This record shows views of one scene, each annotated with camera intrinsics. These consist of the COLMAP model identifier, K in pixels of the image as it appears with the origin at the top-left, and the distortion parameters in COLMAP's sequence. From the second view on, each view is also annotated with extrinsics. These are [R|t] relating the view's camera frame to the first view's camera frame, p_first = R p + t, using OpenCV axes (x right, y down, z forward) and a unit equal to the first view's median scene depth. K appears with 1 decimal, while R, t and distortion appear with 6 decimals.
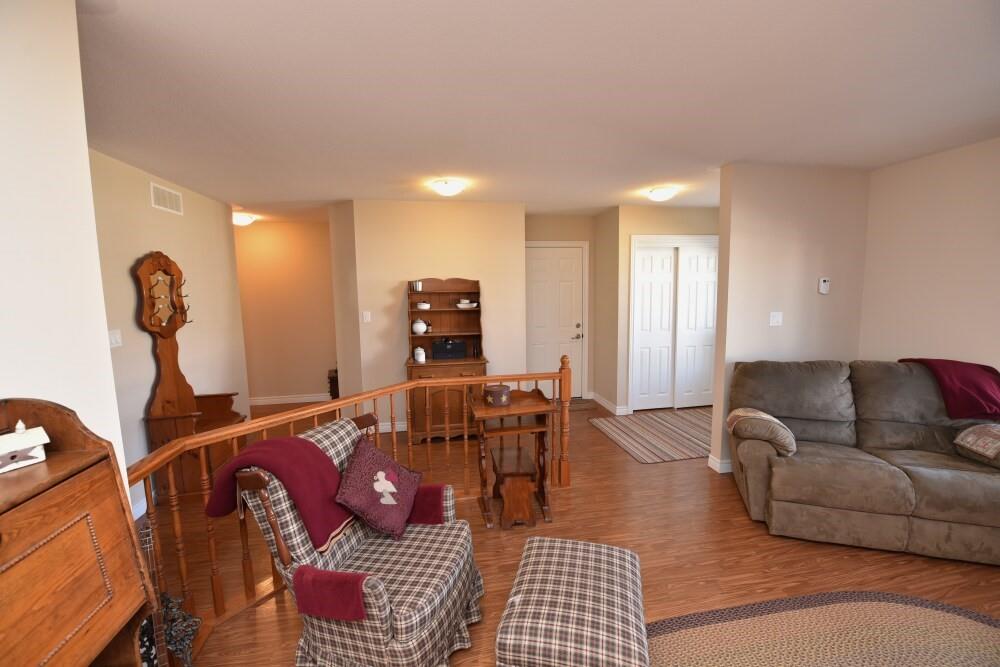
lens RADIAL K [[397.4, 0, 502.2], [0, 397.4, 331.2], [0, 0, 1]] dist [-0.017287, -0.001958]
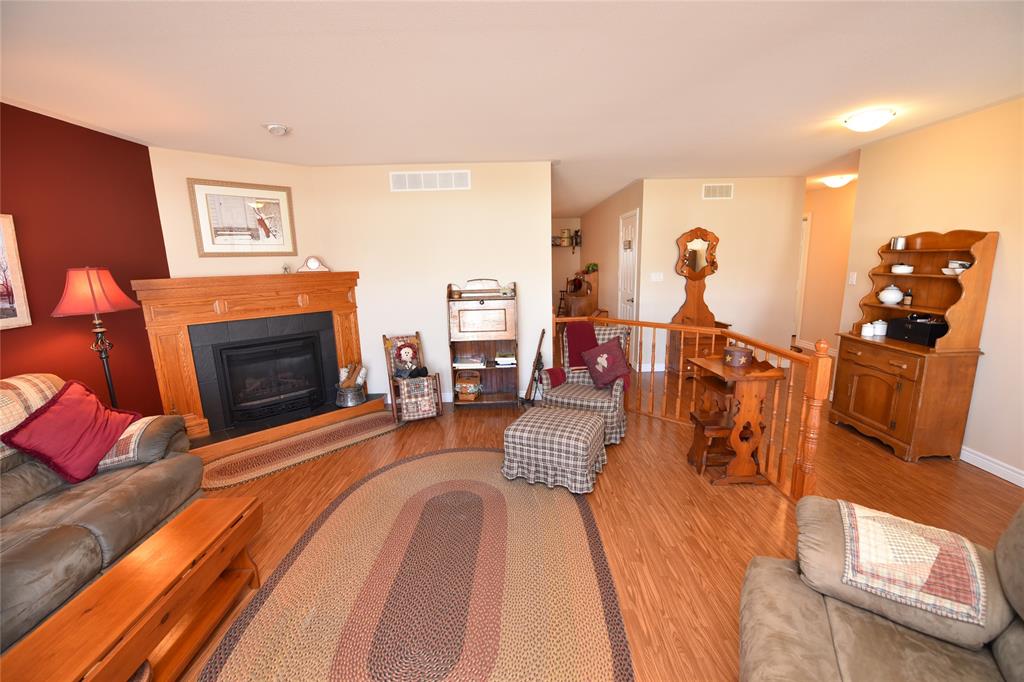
lens RADIAL K [[405.8, 0, 512.0], [0, 405.8, 341.0], [0, 0, 1]] dist [-0.017605, -0.000011]
pose [[-0.155383, 0.211829, -0.964875, 0.713781], [-0.075310, 0.971356, 0.225380, -0.045725], [0.984980, 0.107685, -0.134979, 0.367809]]
